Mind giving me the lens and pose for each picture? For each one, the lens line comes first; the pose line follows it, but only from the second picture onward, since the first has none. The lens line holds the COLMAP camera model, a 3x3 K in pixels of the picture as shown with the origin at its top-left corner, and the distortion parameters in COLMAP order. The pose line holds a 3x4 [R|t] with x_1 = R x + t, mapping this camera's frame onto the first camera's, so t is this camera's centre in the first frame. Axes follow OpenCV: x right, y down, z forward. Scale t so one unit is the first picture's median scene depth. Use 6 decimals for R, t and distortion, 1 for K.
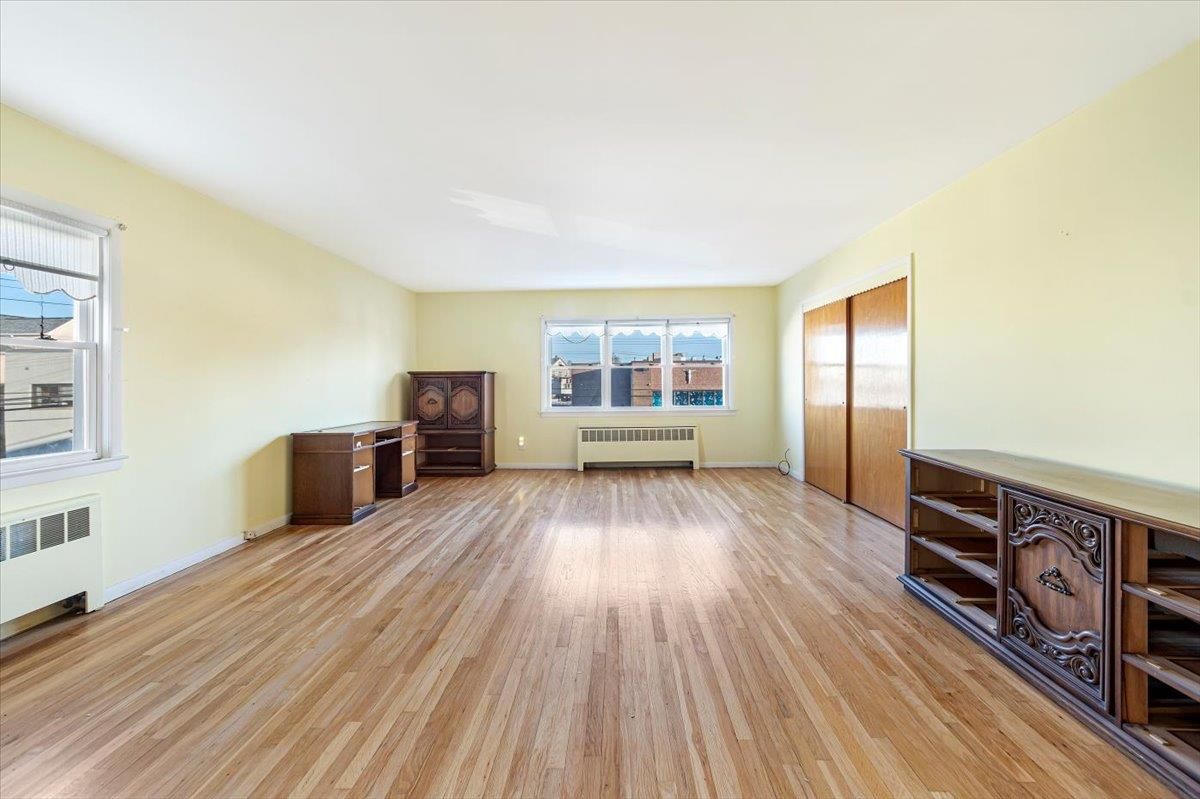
lens RADIAL K [[443.1, 0, 600.5], [0, 443.1, 377.9], [0, 0, 1]] dist [0.001793, 0.000665]
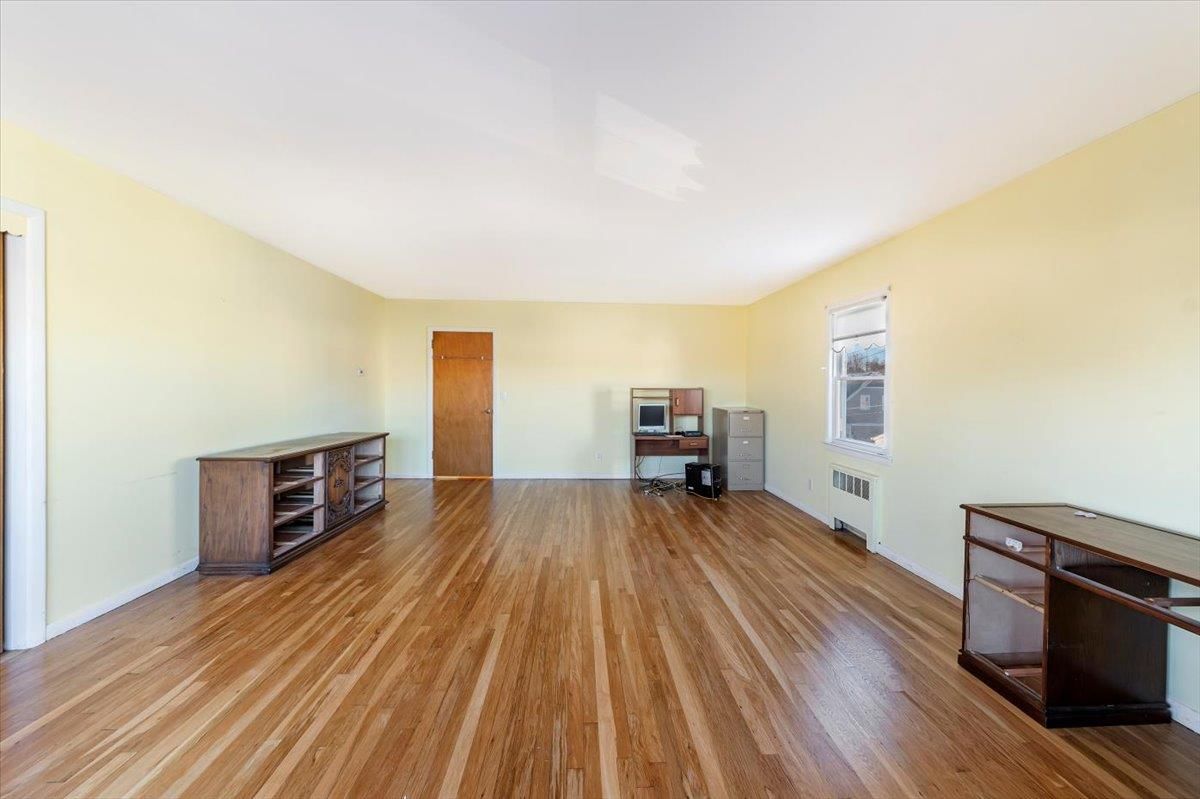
lens RADIAL K [[437.1, 0, 600.2], [0, 437.1, 391.5], [0, 0, 1]] dist [-0.000479, -0.000288]
pose [[-0.996664, -0.010110, -0.080988, -0.058586], [-0.010328, 0.999944, 0.002278, -0.011687], [0.080960, 0.003107, -0.996713, 1.522625]]
